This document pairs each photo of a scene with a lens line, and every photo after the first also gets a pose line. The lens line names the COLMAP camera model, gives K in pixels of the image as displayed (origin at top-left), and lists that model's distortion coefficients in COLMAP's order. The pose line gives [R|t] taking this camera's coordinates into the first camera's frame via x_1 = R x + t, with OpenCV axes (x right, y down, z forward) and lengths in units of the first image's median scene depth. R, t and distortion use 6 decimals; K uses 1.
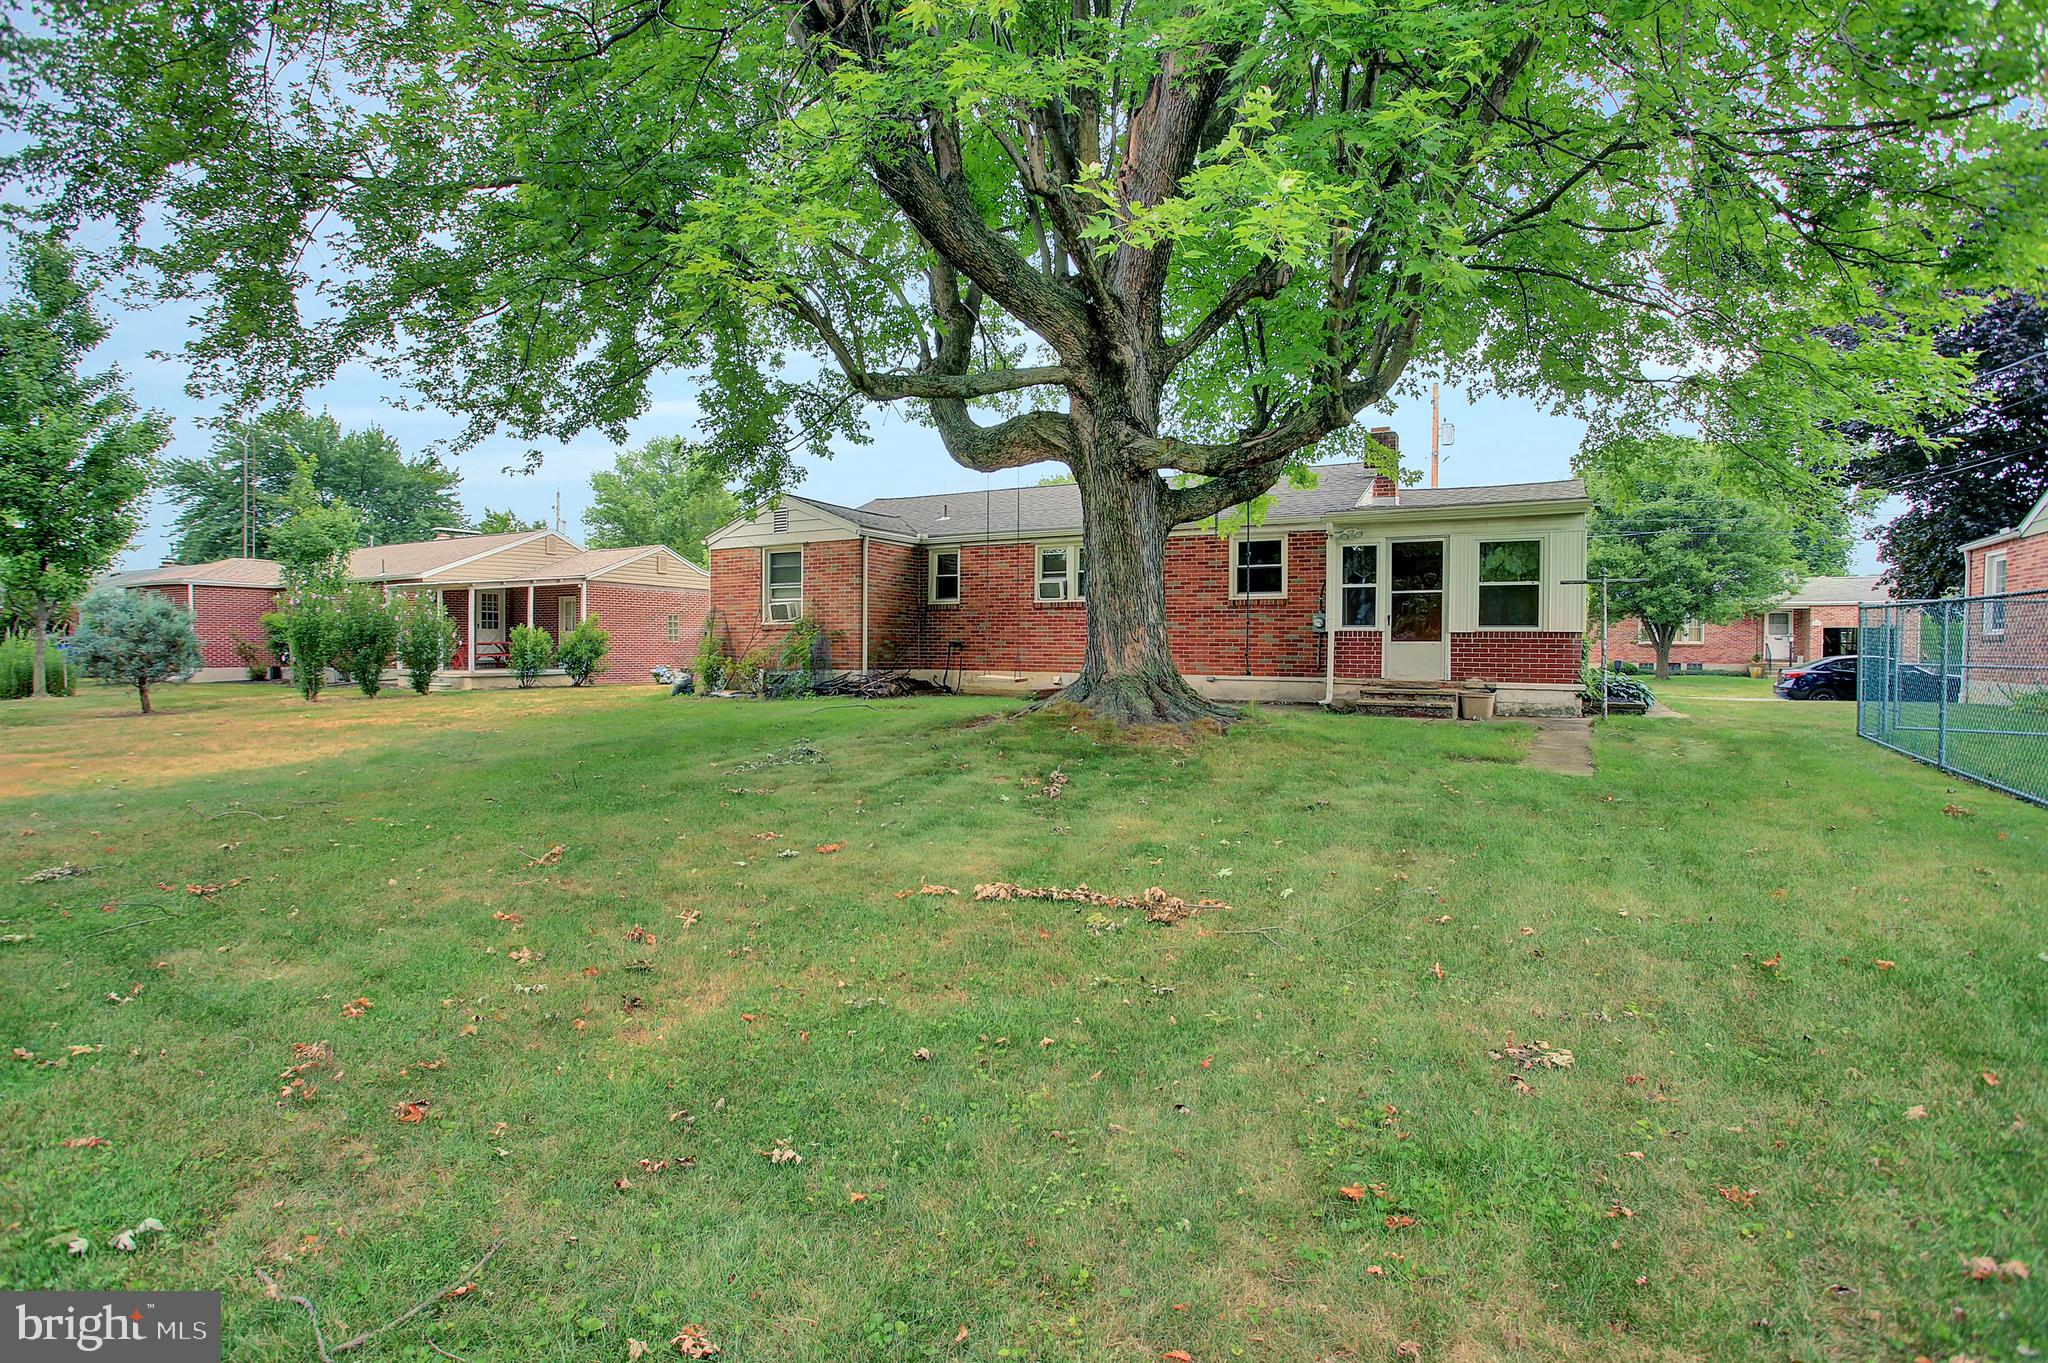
lens RADIAL K [[1037.7, 0, 1017.1], [0, 1037.7, 658.1], [0, 0, 1]] dist [-0.071883, 0.027830]
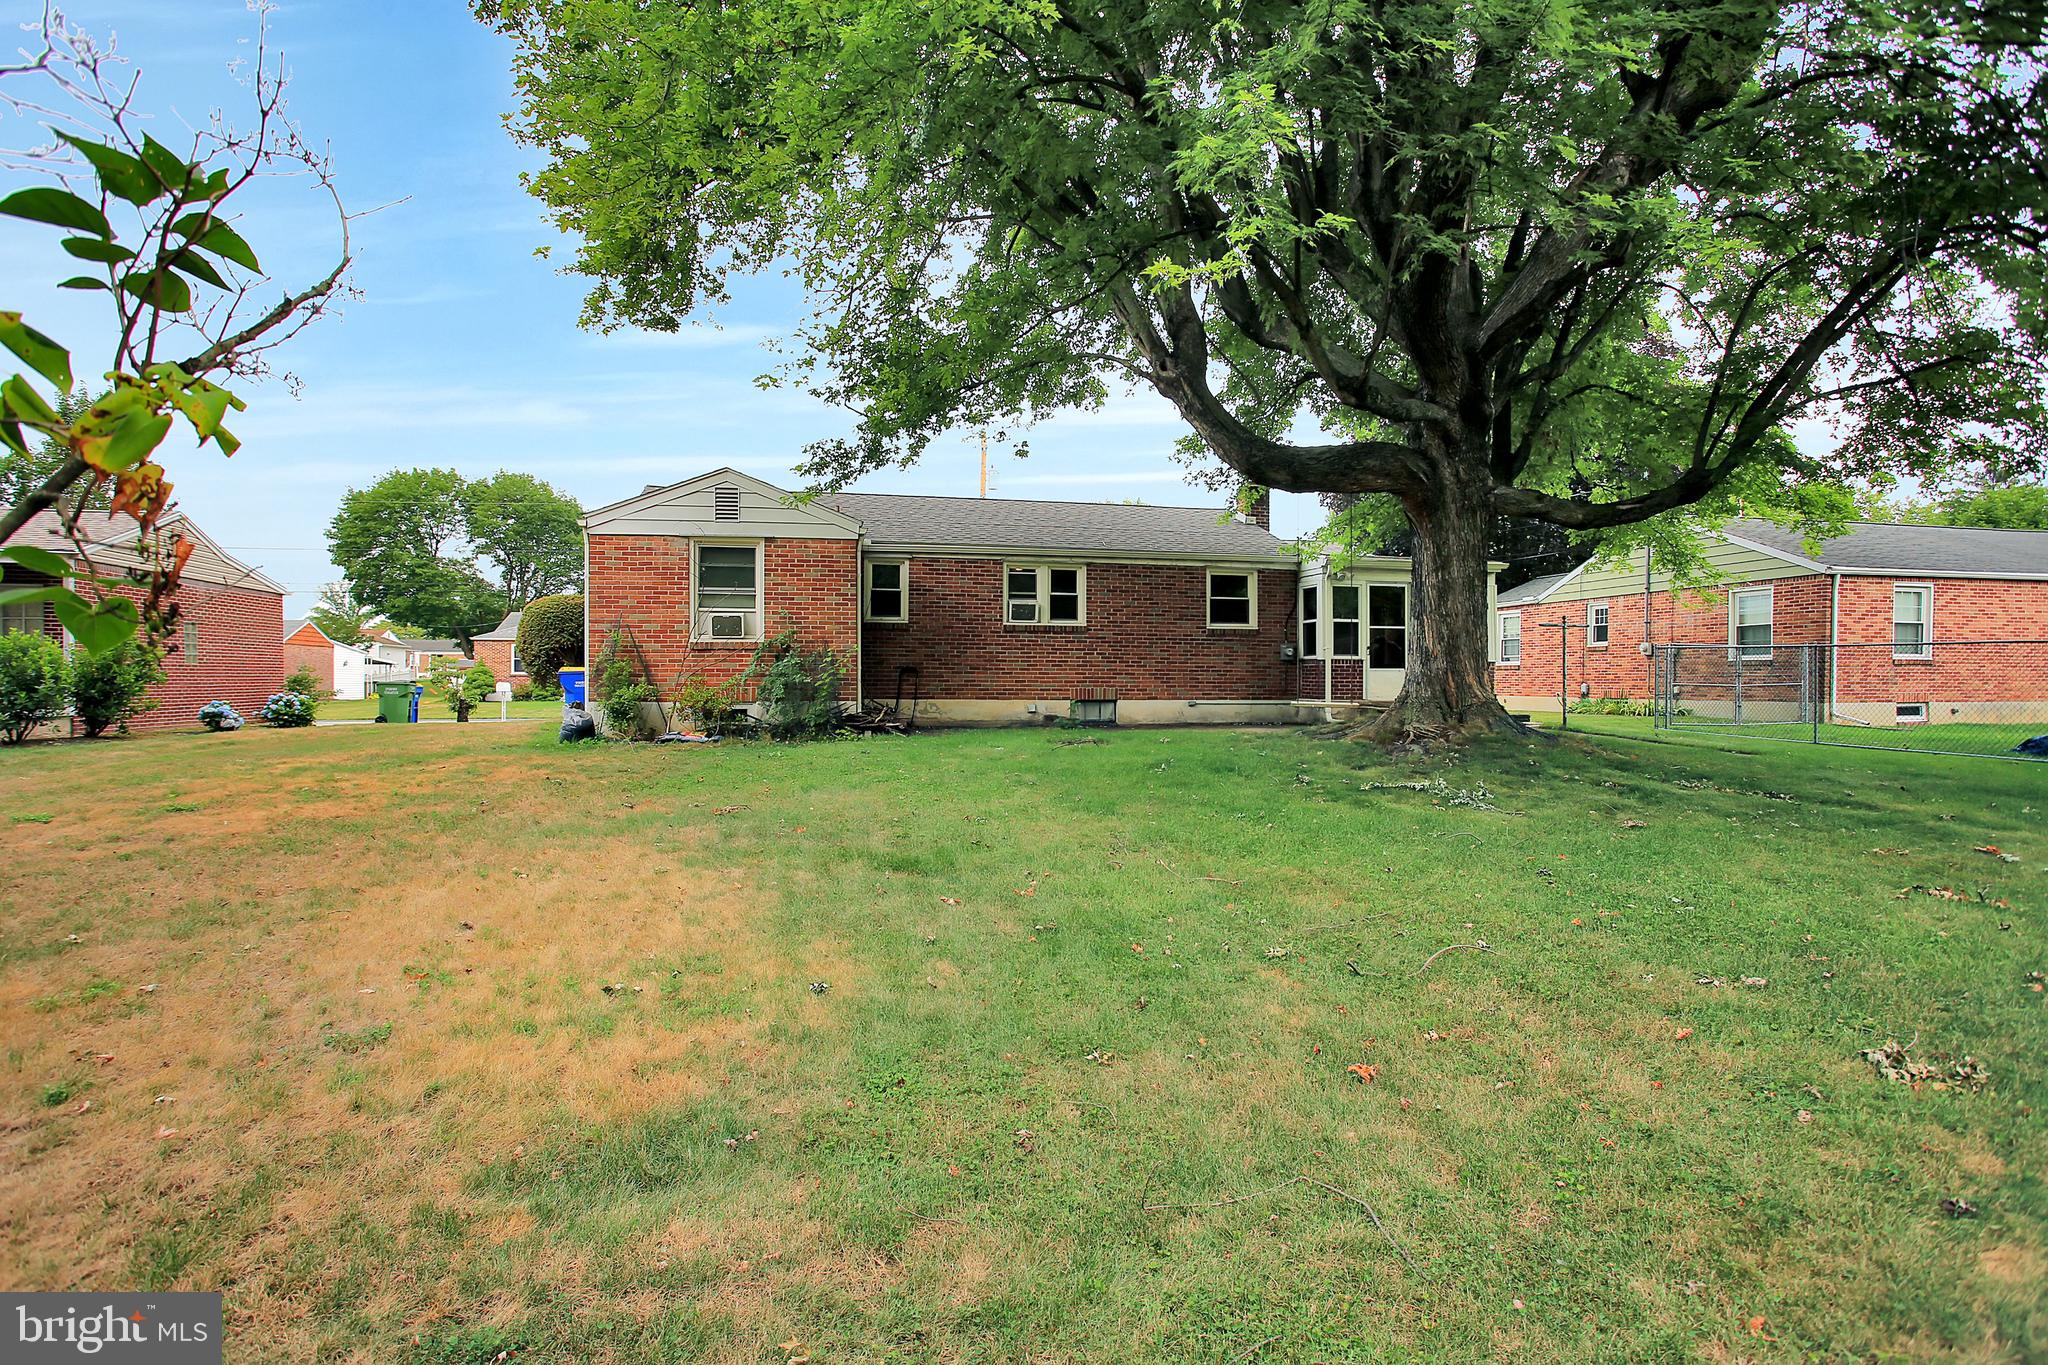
lens RADIAL K [[1028.5, 0, 1000.7], [0, 1028.5, 678.2], [0, 0, 1]] dist [-0.051651, 0.000041]
pose [[0.745923, -0.002705, 0.666026, -0.659103], [0.006127, 0.999977, -0.002801, -0.003592], [-0.666003, 0.006170, 0.745923, 0.354375]]
